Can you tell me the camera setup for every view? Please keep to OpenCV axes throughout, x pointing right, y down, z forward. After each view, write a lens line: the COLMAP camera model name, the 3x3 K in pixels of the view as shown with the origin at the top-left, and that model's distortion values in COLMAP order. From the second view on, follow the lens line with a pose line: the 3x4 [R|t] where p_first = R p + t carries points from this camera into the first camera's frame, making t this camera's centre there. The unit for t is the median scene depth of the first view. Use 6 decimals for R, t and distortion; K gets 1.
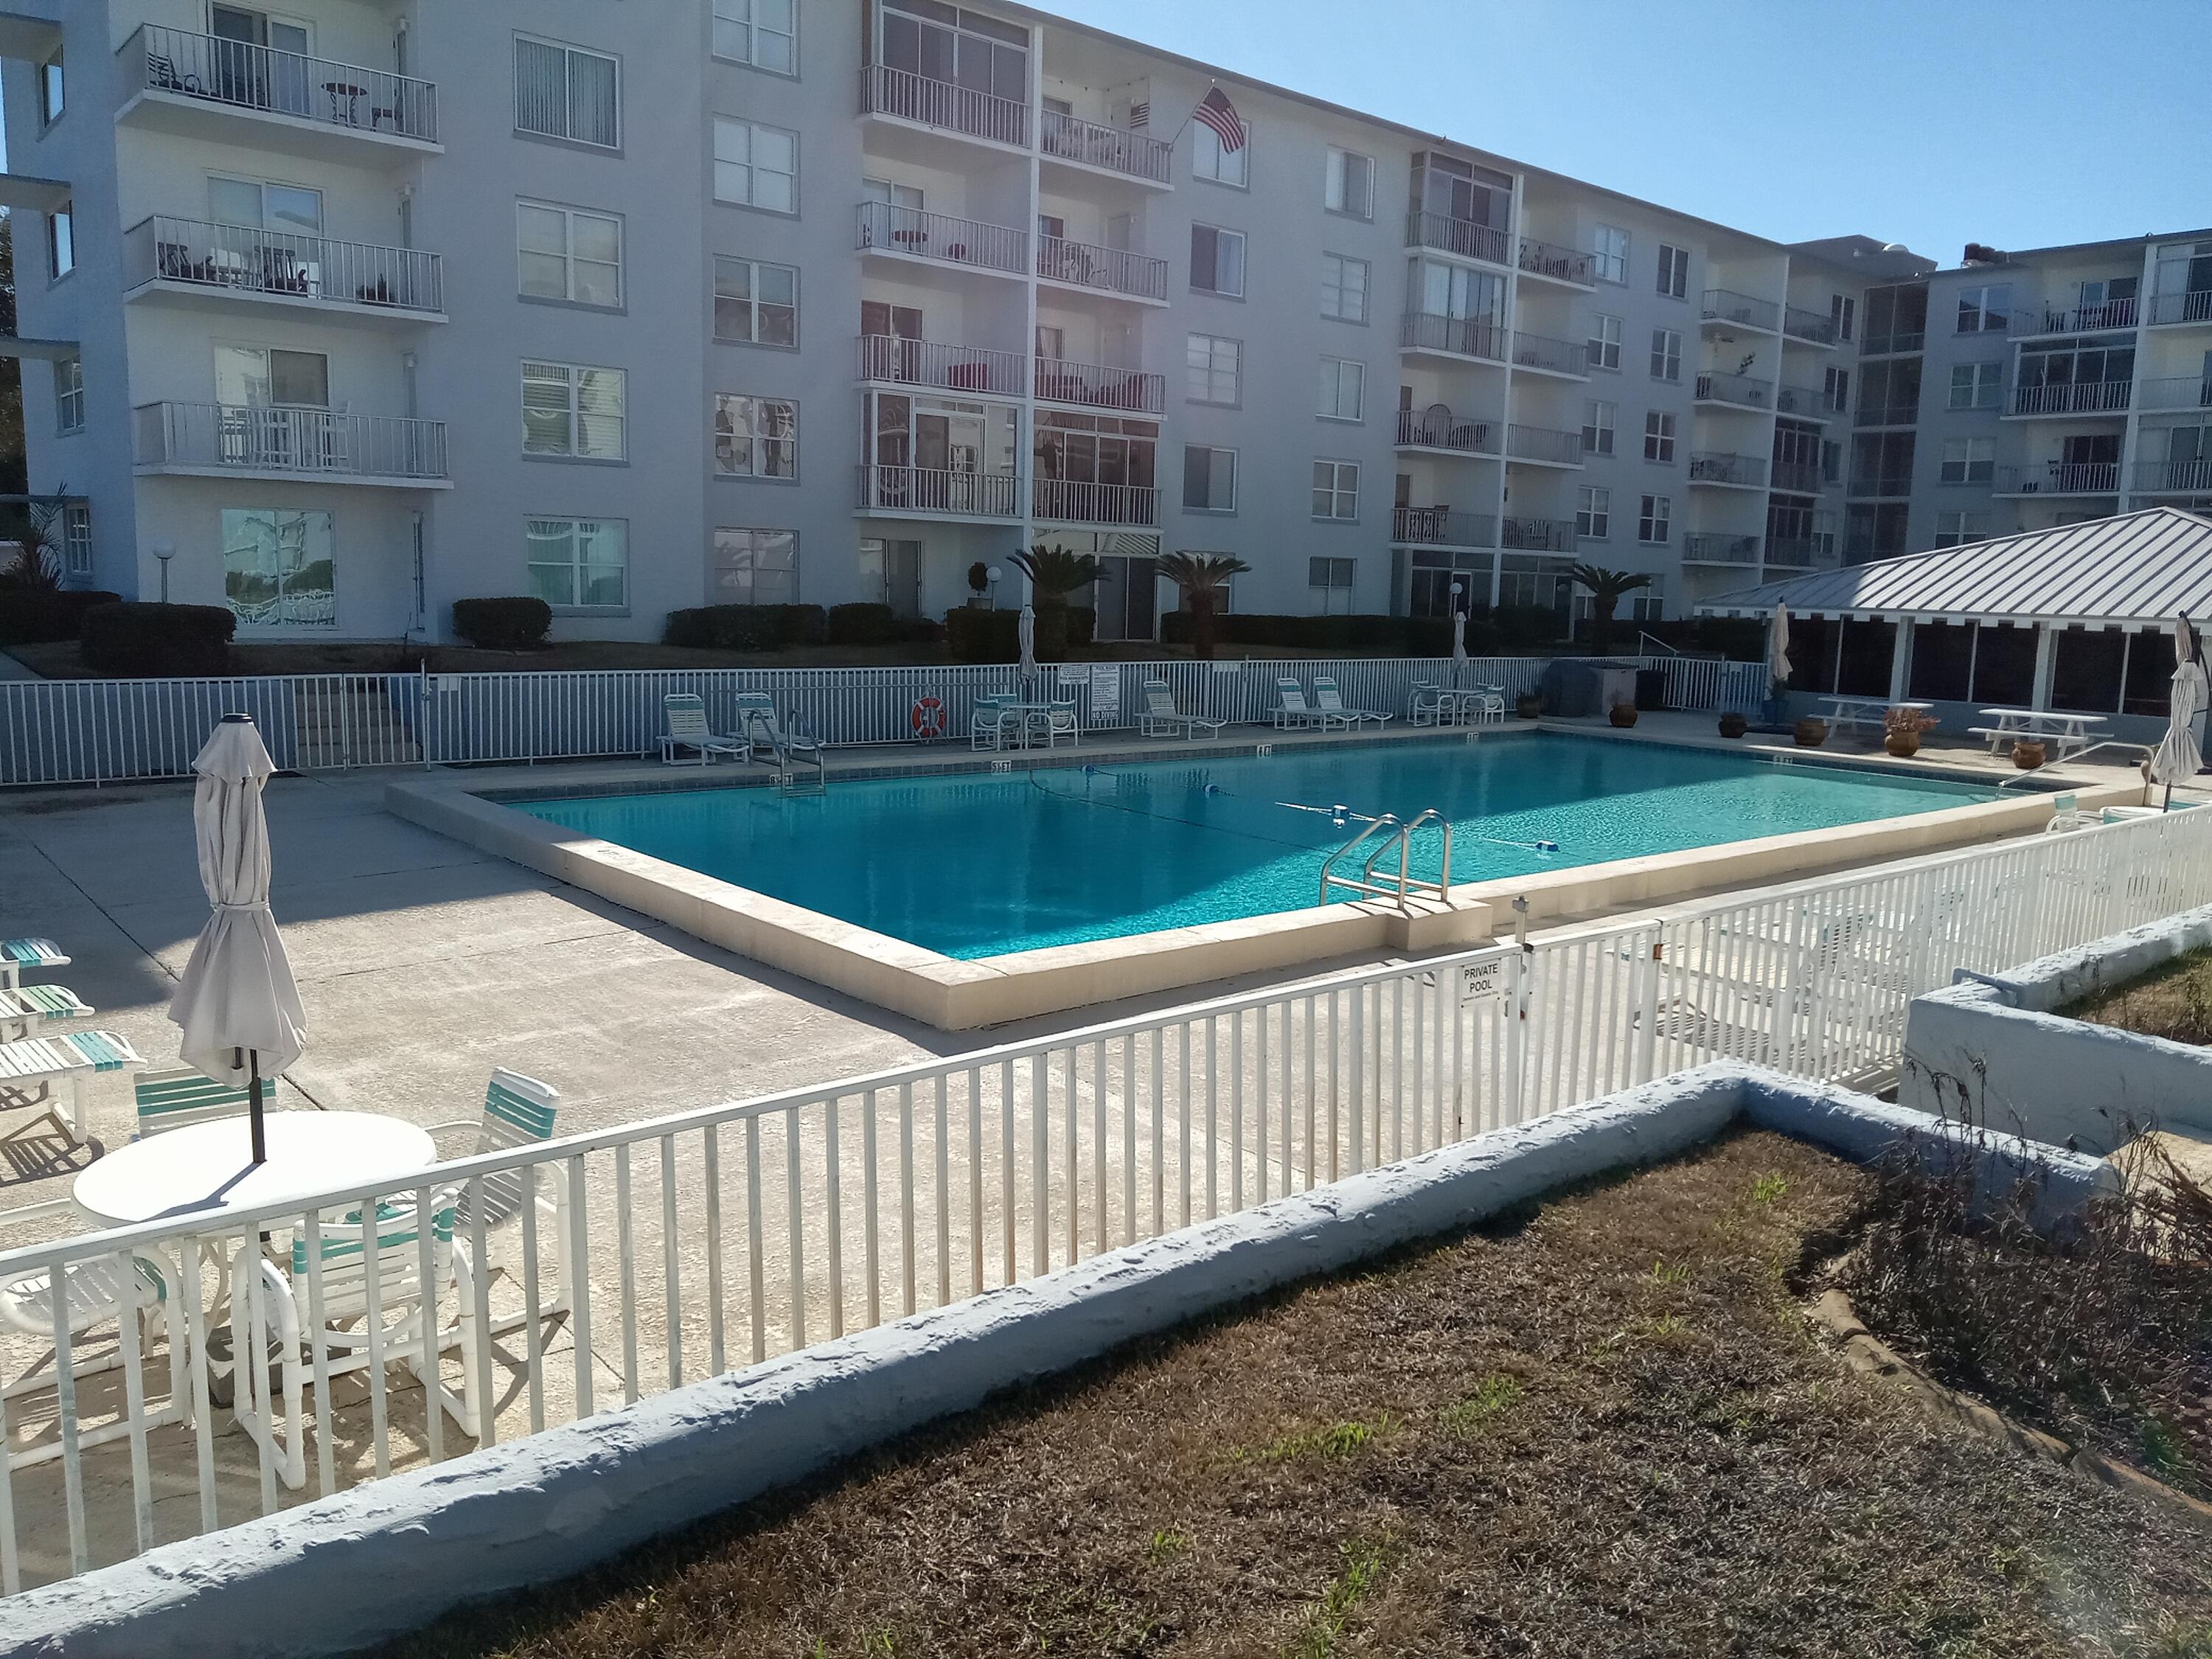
lens RADIAL K [[1630.2, 0, 1104.2], [0, 1630.2, 828.3], [0, 0, 1]] dist [-0.012152, 0.006129]
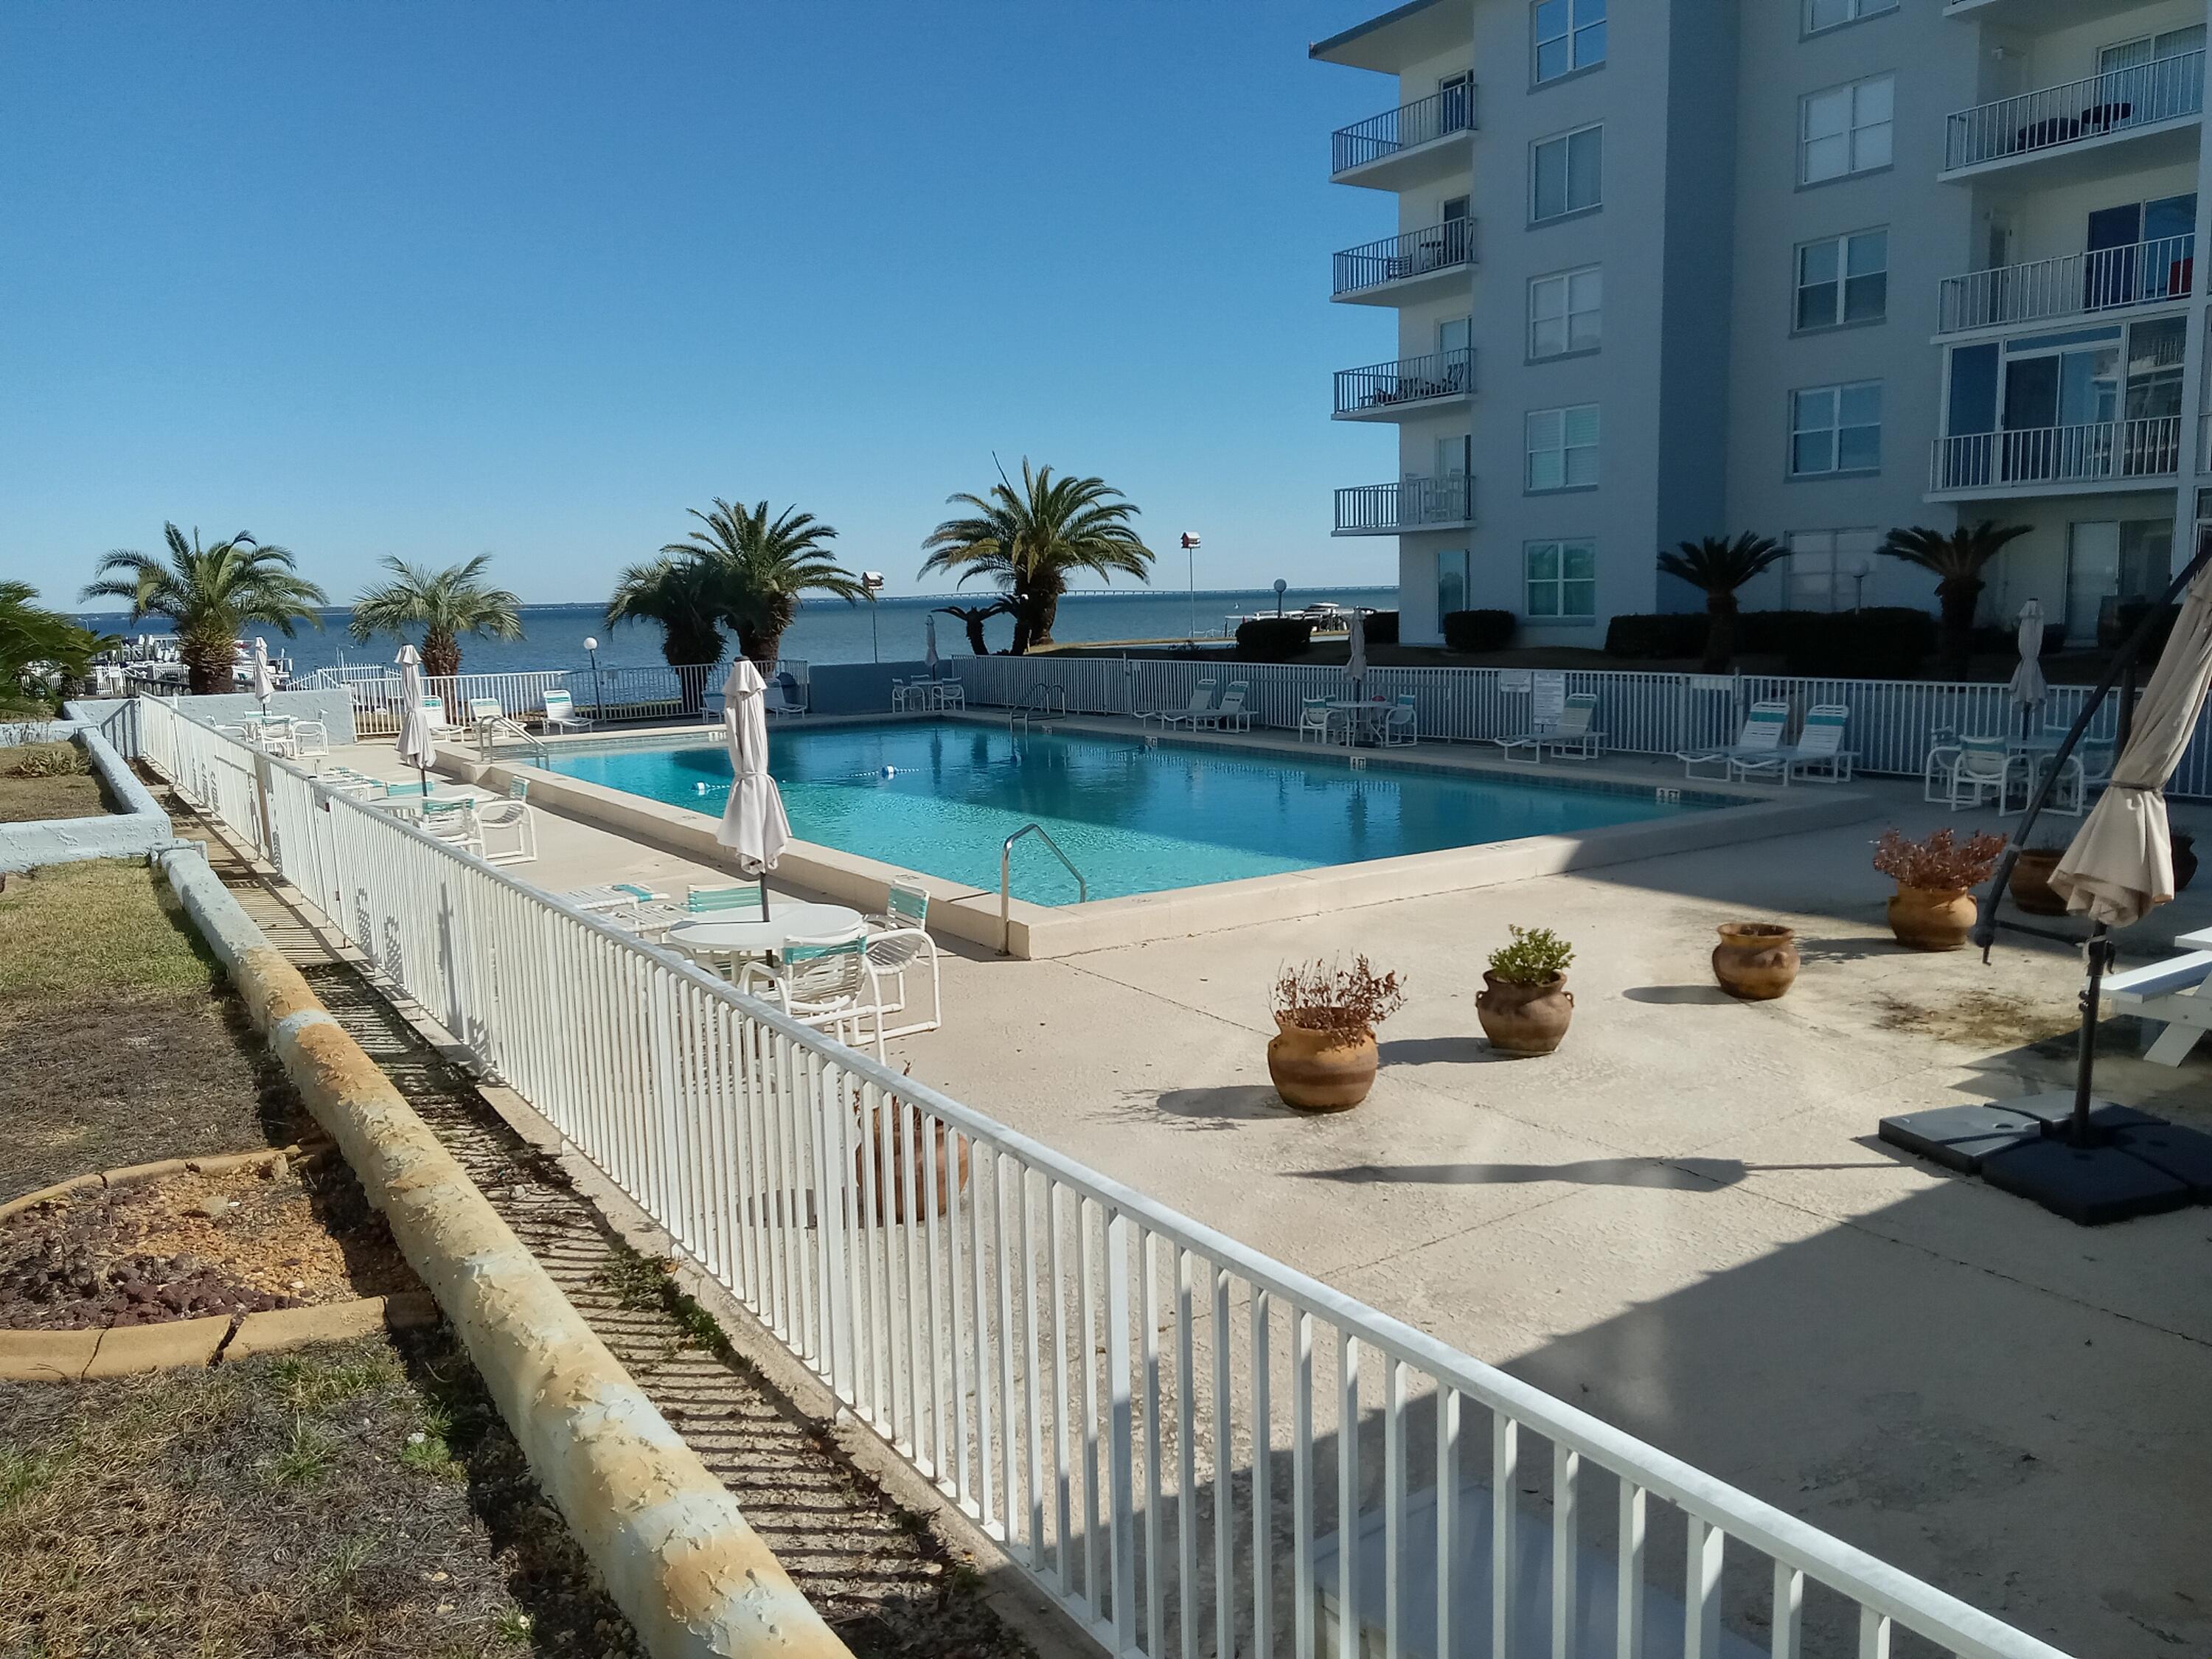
lens RADIAL K [[1630.2, 0, 1102.8], [0, 1630.2, 828.9], [0, 0, 1]] dist [-0.012152, 0.006129]
pose [[-0.121173, 0.110454, -0.986467, 0.827460], [-0.131372, 0.983263, 0.126233, -0.087973], [0.983900, 0.144890, -0.104635, 0.790241]]
